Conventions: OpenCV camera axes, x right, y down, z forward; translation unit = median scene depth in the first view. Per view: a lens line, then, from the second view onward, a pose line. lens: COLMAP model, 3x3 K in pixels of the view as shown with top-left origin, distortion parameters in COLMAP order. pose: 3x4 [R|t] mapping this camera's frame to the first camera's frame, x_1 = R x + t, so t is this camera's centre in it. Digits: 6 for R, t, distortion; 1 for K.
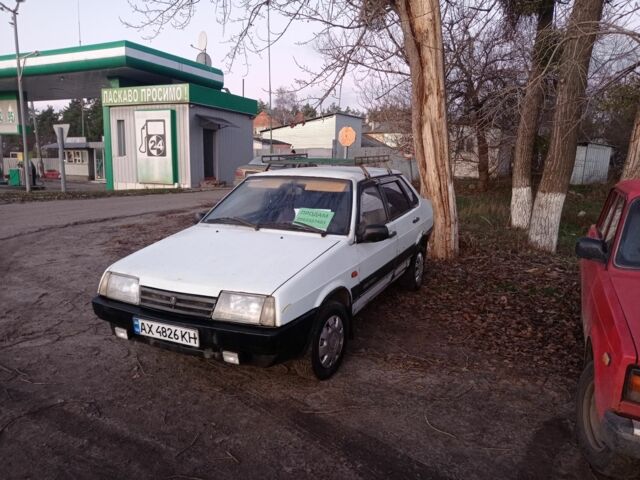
lens RADIAL K [[485.8, 0, 321.9], [0, 485.8, 238.5], [0, 0, 1]] dist [0.049424, -0.047884]
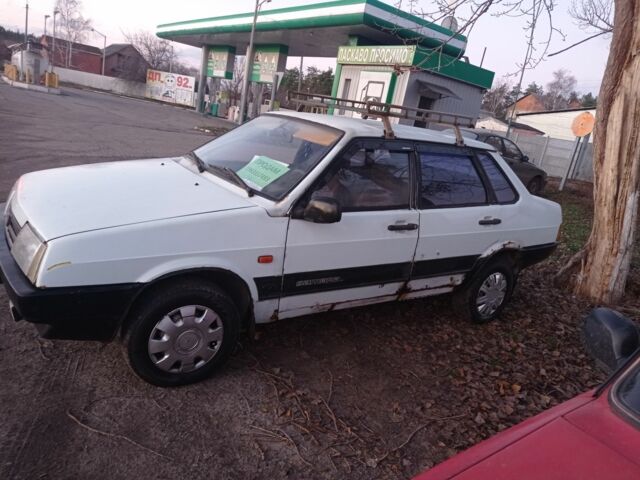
lens RADIAL K [[485.8, 0, 318.5], [0, 485.8, 242.9], [0, 0, 1]] dist [0.049424, -0.047884]
pose [[0.857628, 0.256485, -0.445747, 0.080175], [-0.233308, 0.966473, 0.107222, -0.007218], [0.458303, 0.012040, 0.888714, 0.080839]]
